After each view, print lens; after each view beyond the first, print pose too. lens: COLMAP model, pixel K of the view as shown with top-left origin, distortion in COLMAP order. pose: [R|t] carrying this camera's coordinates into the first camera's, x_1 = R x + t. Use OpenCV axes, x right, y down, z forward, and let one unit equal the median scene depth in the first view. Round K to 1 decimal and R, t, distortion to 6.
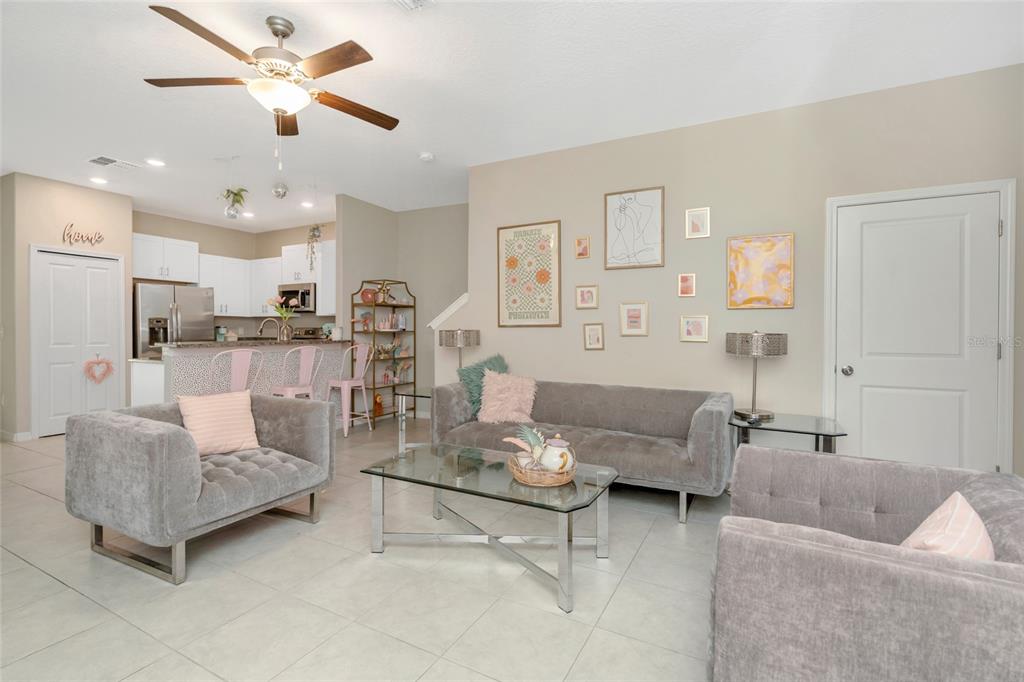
lens RADIAL K [[473.9, 0, 518.7], [0, 473.9, 334.4], [0, 0, 1]] dist [-0.001286, -0.000037]
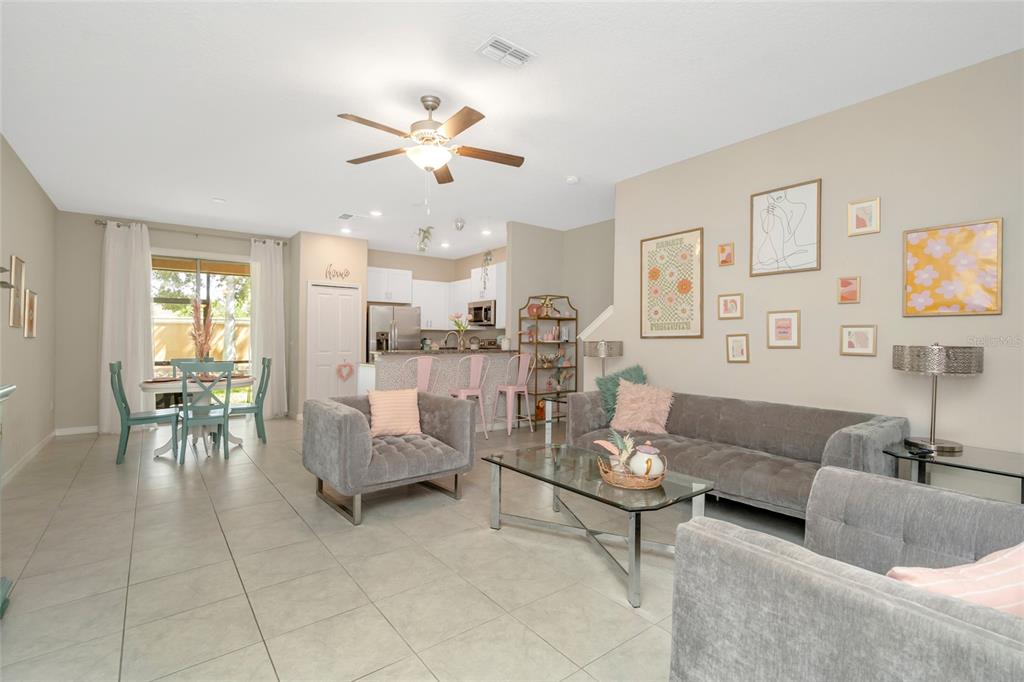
lens RADIAL K [[473.3, 0, 510.1], [0, 473.3, 343.1], [0, 0, 1]] dist [0.001420, 0.000717]
pose [[0.910207, 0.002597, -0.414145, 0.187643], [-0.005075, 0.999975, -0.004883, 0.001314], [0.414122, 0.006547, 0.910198, -0.054192]]
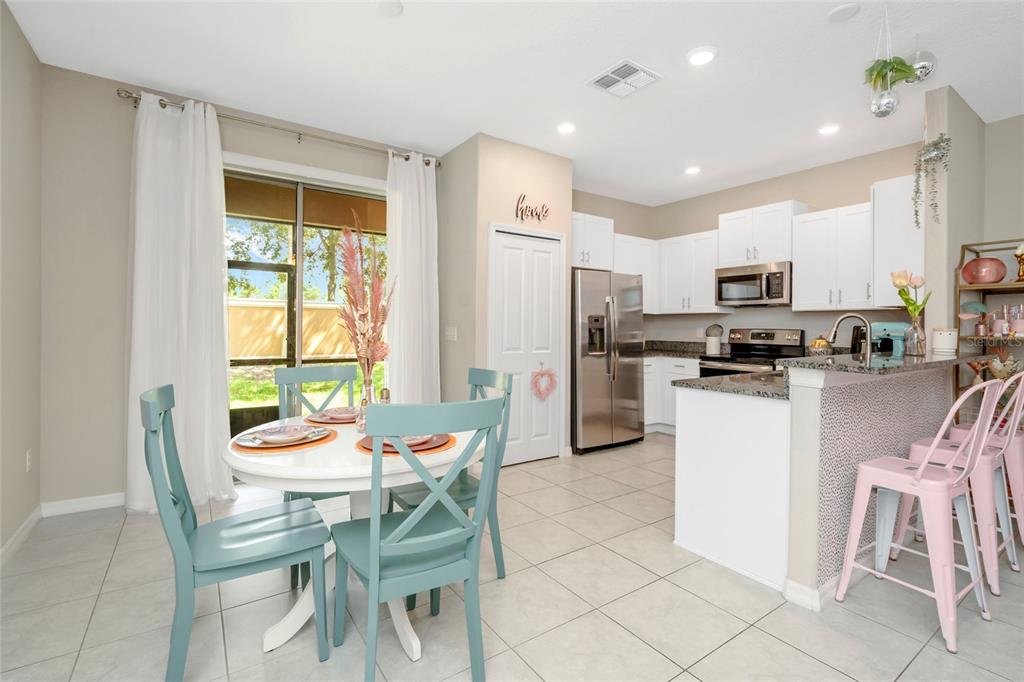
lens RADIAL K [[473.9, 0, 518.7], [0, 473.9, 334.4], [0, 0, 1]] dist [-0.001286, -0.000037]
pose [[0.892809, 0.007669, -0.450370, -1.172444], [-0.009079, 0.999958, -0.000971, -0.006240], [0.450344, 0.004956, 0.892841, 0.600268]]
